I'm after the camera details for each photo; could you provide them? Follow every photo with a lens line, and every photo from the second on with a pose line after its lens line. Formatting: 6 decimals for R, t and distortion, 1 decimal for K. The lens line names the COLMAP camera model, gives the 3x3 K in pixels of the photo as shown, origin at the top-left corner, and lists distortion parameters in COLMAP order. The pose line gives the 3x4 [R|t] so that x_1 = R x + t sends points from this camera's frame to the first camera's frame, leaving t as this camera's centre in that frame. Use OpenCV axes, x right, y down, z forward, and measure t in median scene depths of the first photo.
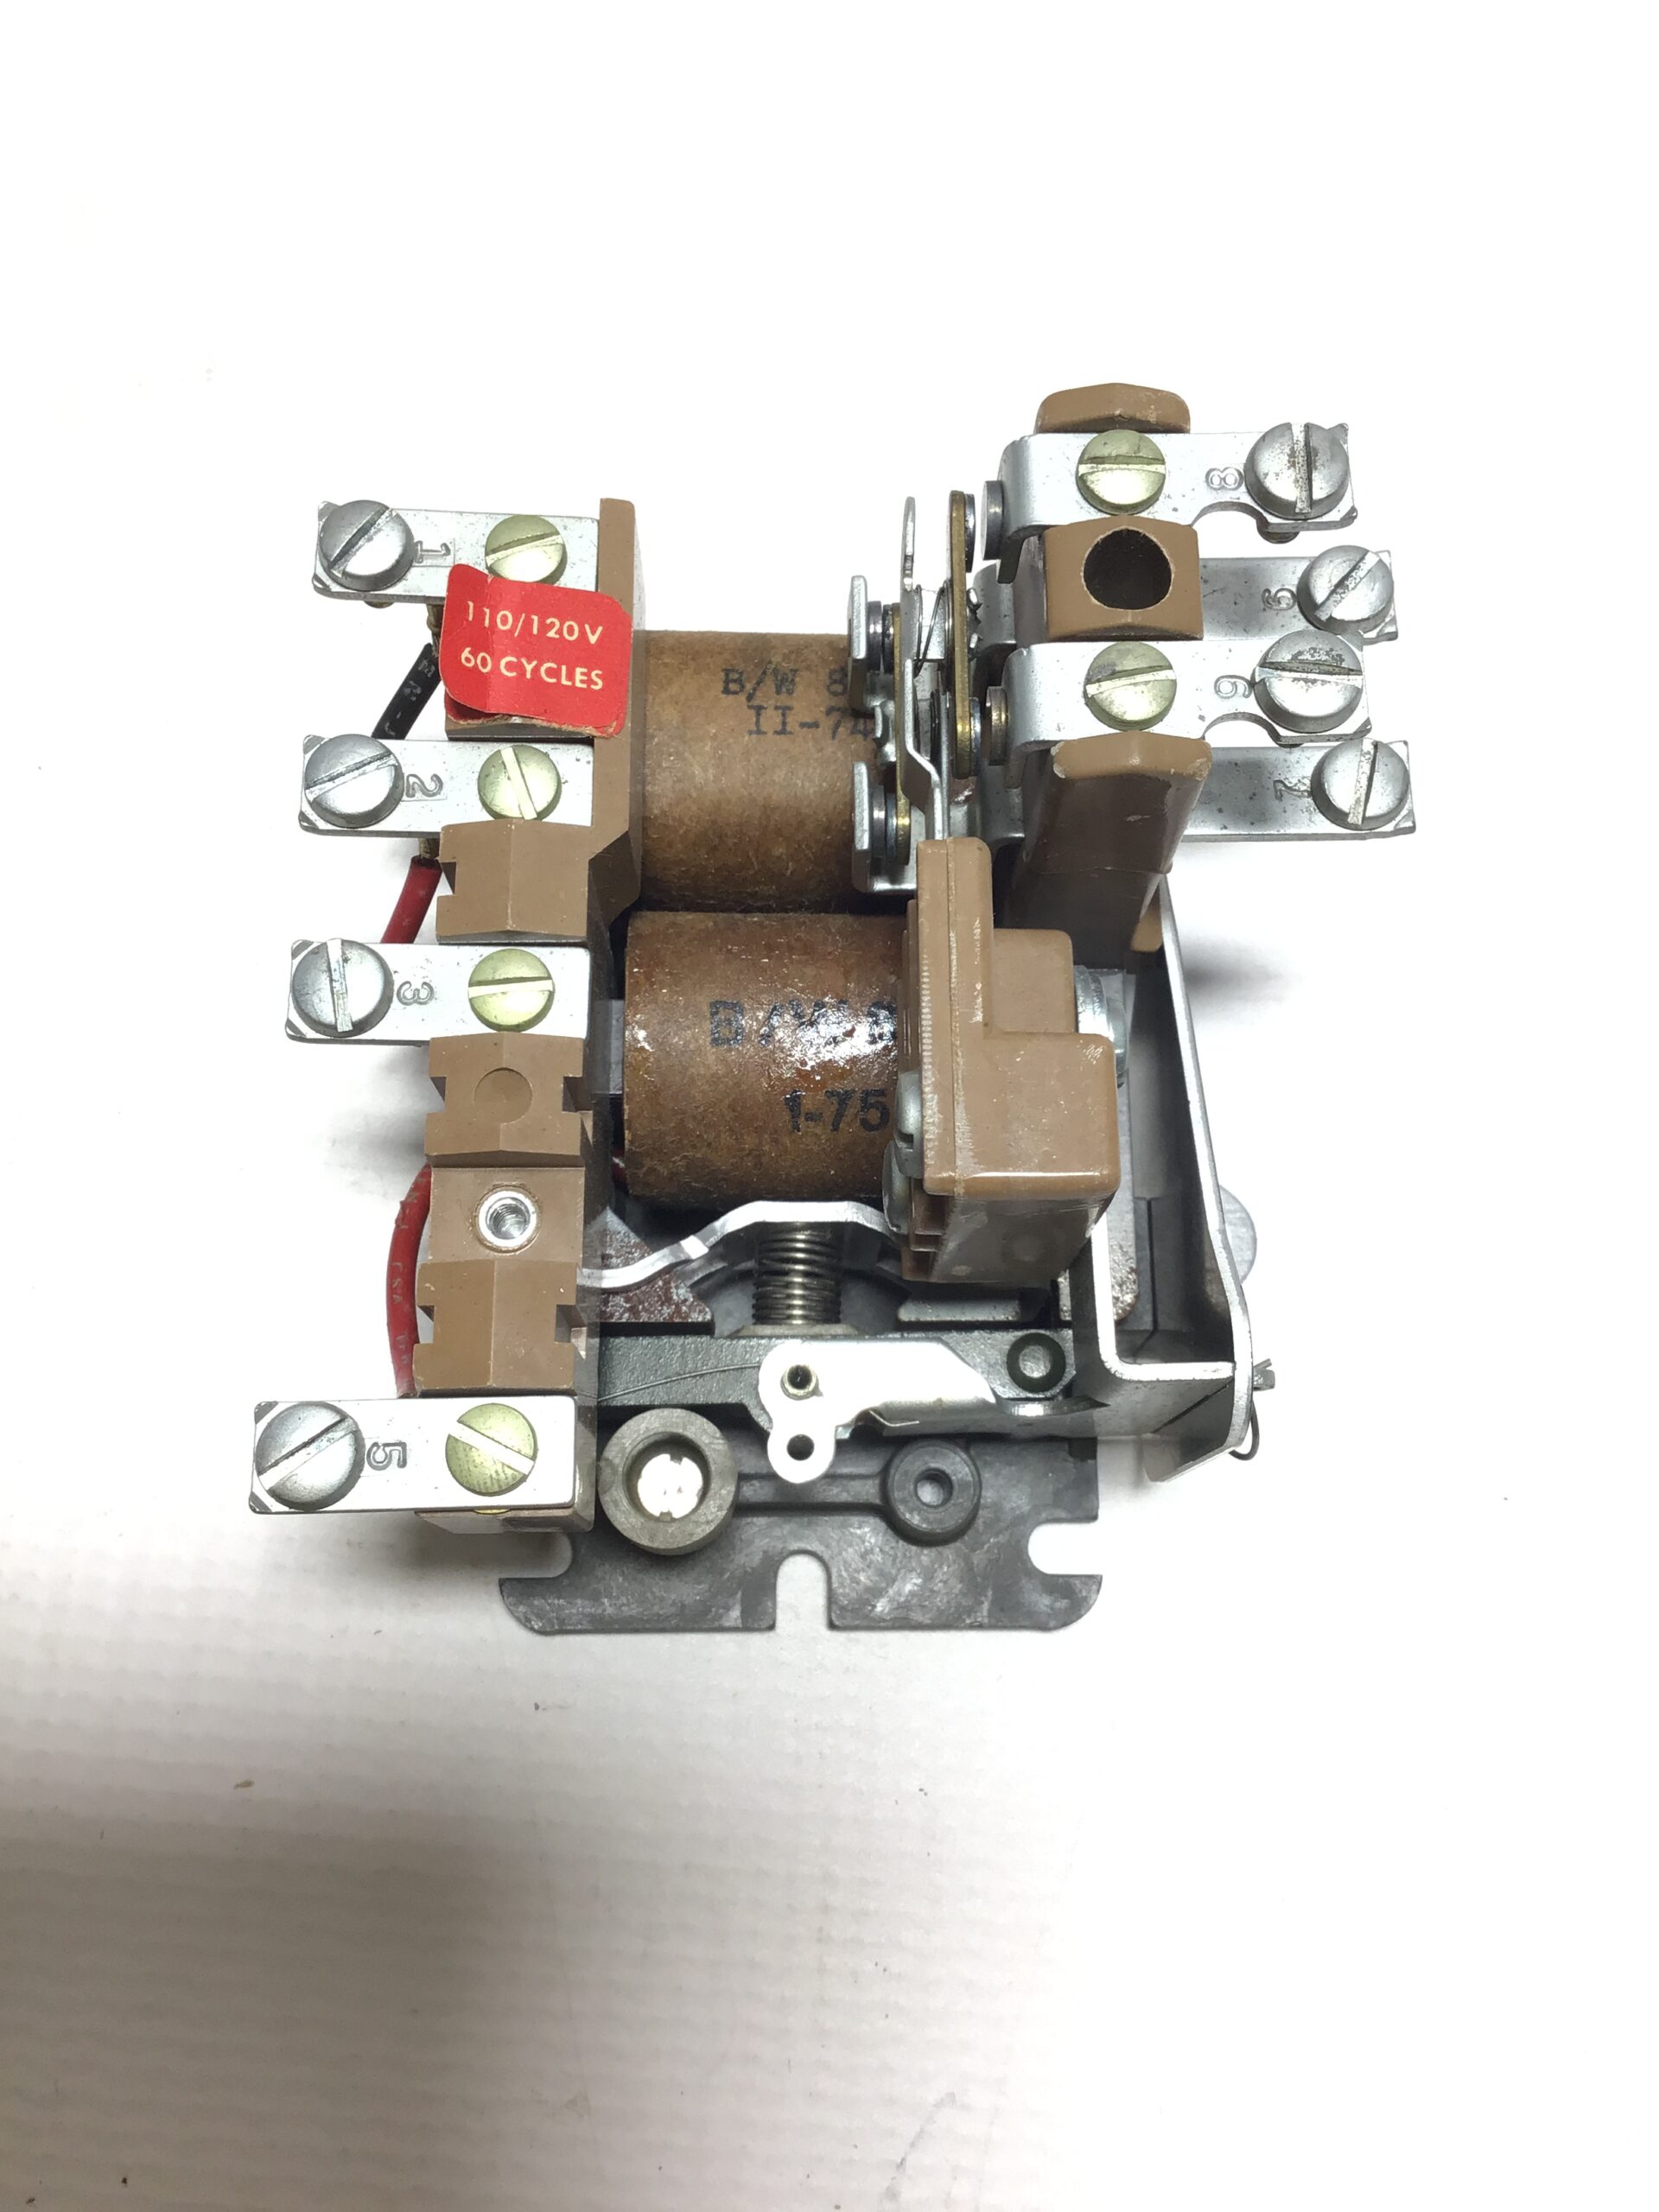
lens RADIAL K [[1932.3, 0, 883.9], [0, 1932.3, 1115.0], [0, 0, 1]] dist [0.004446, 0.001050]
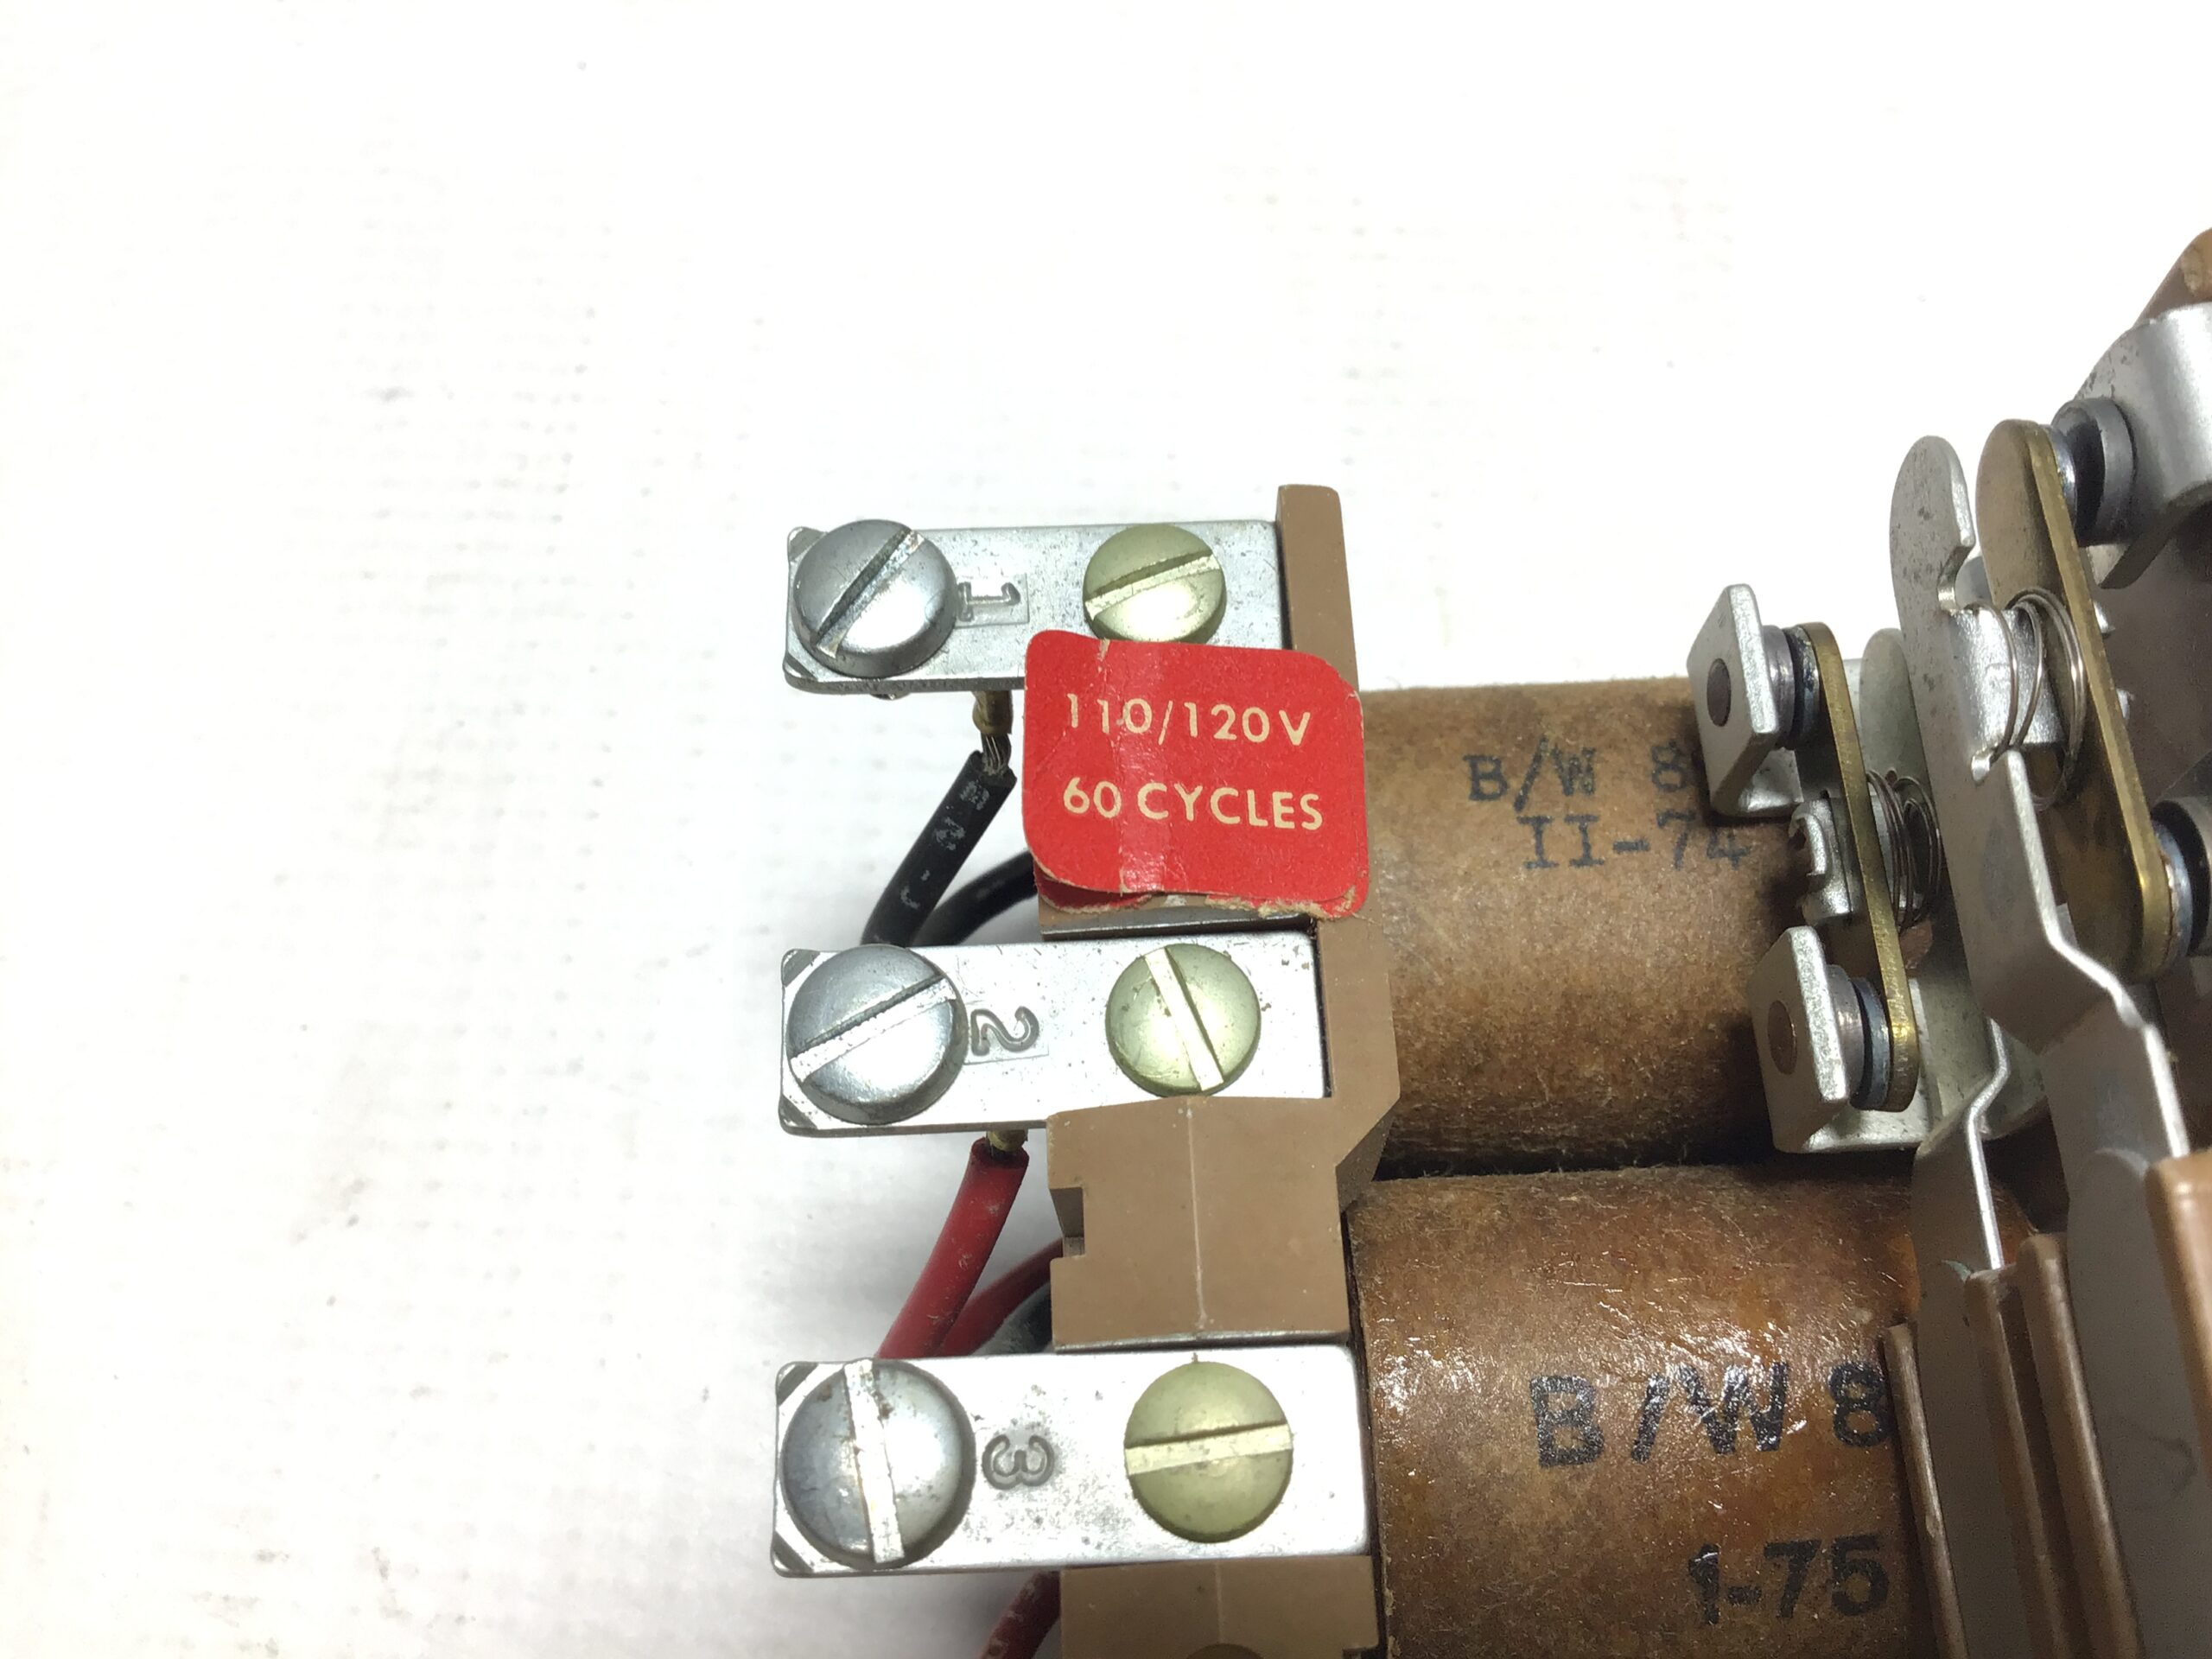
lens RADIAL K [[2017.9, 0, 1106.0], [0, 2017.9, 829.5], [0, 0, 1]] dist [-0.066401, -0.011921]
pose [[0.994900, -0.061588, -0.079875, -0.157288], [0.049532, 0.988192, -0.144991, -0.139034], [0.087862, 0.140295, 0.986204, 0.435173]]
